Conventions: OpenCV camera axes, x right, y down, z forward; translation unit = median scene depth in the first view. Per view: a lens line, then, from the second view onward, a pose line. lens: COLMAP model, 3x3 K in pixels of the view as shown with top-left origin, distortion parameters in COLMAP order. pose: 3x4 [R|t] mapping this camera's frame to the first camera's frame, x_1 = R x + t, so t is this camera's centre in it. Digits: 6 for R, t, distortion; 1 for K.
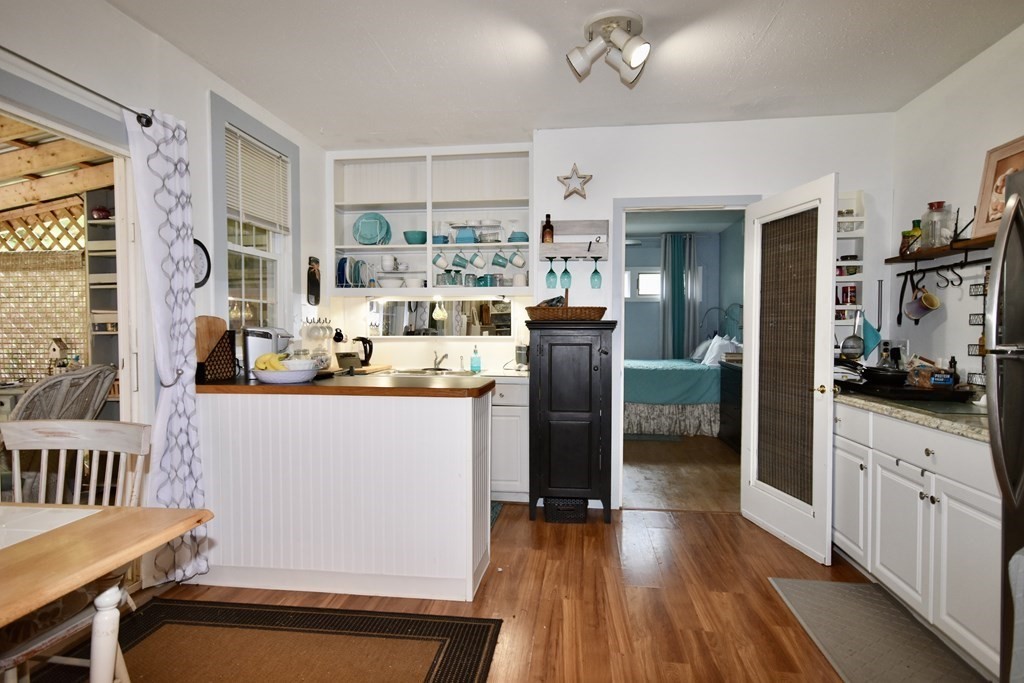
lens RADIAL K [[566.8, 0, 512.0], [0, 566.8, 341.5], [0, 0, 1]] dist [0.000212, -0.000001]
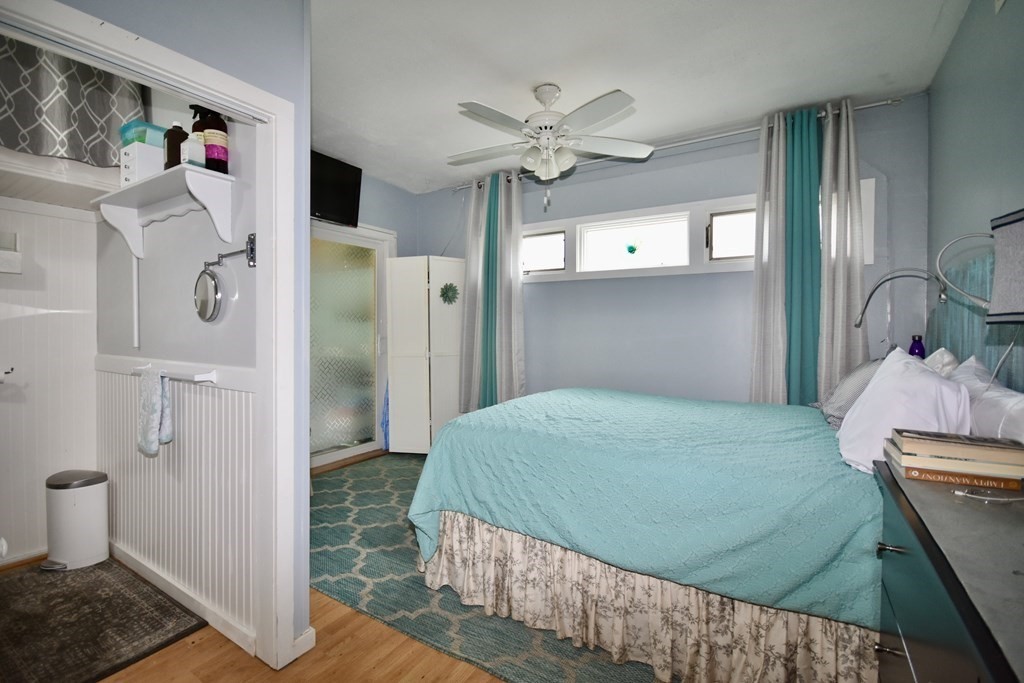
lens RADIAL K [[454.4, 0, 512.0], [0, 454.4, 341.5], [0, 0, 1]] dist [-0.000128, -0.000154]
pose [[0.905680, 0.003337, -0.423949, 0.240003], [-0.008549, 0.999909, -0.010393, -0.008441], [0.423875, 0.013037, 0.905627, 0.595233]]
